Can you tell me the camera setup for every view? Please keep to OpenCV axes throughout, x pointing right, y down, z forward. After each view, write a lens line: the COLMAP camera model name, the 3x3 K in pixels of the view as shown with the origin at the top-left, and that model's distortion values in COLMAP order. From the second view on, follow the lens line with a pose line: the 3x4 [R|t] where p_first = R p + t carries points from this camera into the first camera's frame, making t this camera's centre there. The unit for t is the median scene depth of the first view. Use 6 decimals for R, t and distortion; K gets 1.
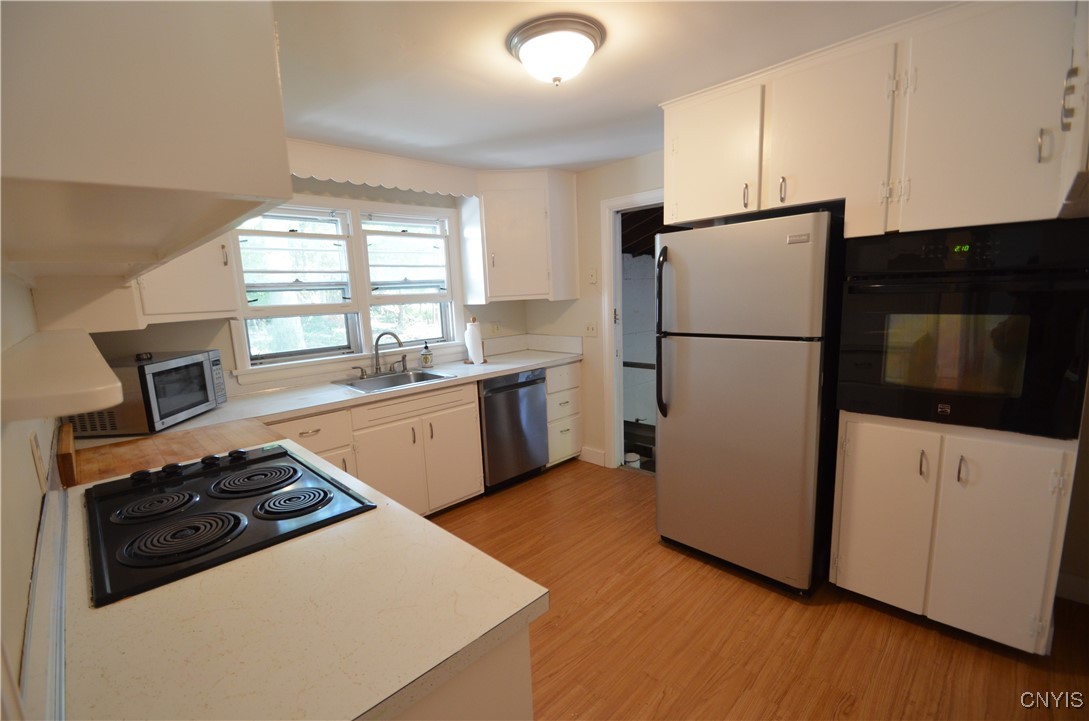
lens RADIAL K [[471.4, 0, 527.5], [0, 471.4, 368.2], [0, 0, 1]] dist [0.002329, -0.012424]
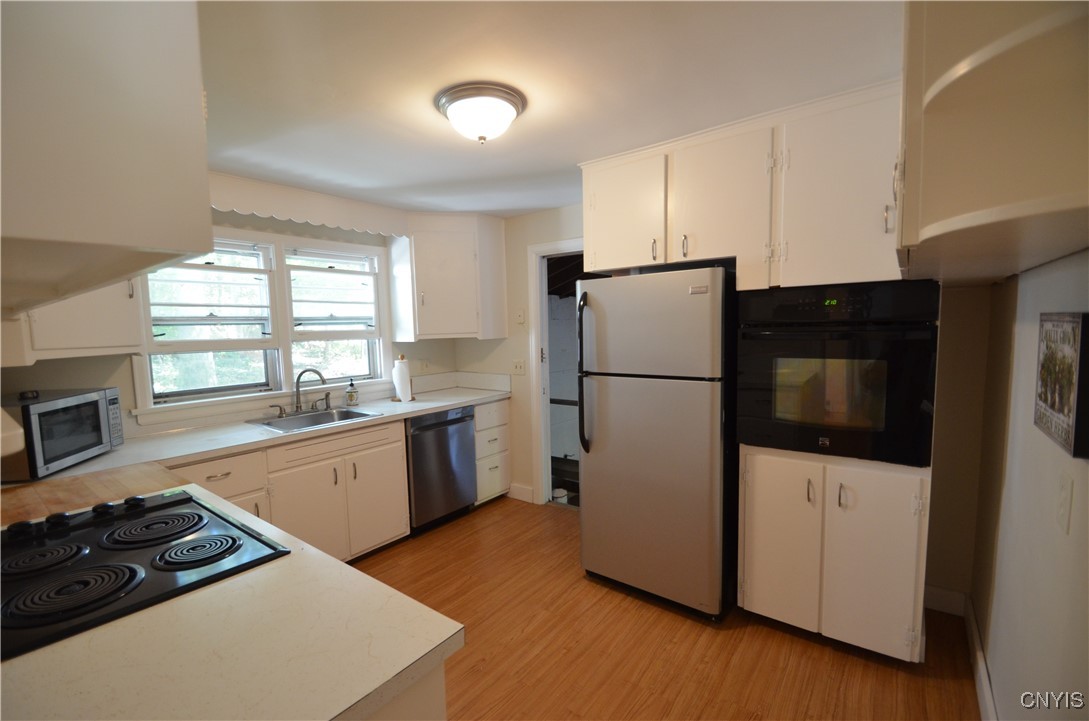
lens RADIAL K [[470.9, 0, 527.1], [0, 470.9, 368.9], [0, 0, 1]] dist [0.013863, -0.021044]
pose [[0.990024, 0.007388, 0.140708, 0.013120], [0.003181, 0.997198, -0.074738, -0.004526], [-0.140866, 0.074440, 0.987226, -0.032132]]
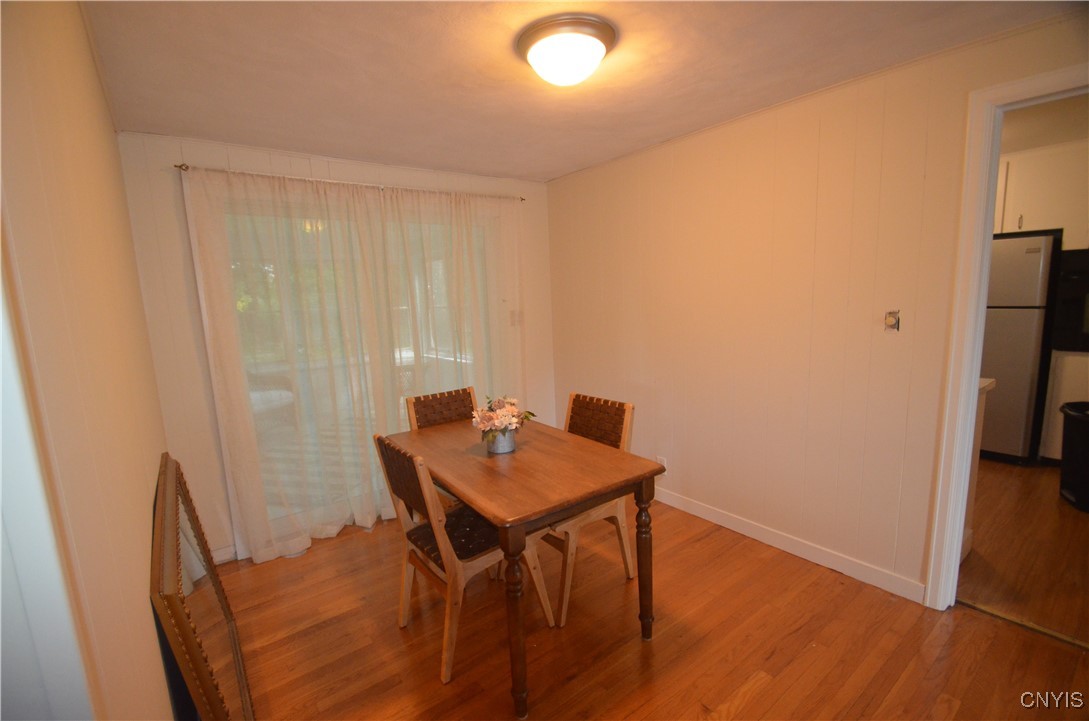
lens RADIAL K [[446.0, 0, 544.5], [0, 446.0, 360.5], [0, 0, 1]] dist [-0.000284, -0.010550]
pose [[0.998027, 0.010074, -0.061970, -1.017745], [-0.010315, 0.999940, -0.003568, 0.143366], [0.061931, 0.004200, 0.998072, -0.661847]]
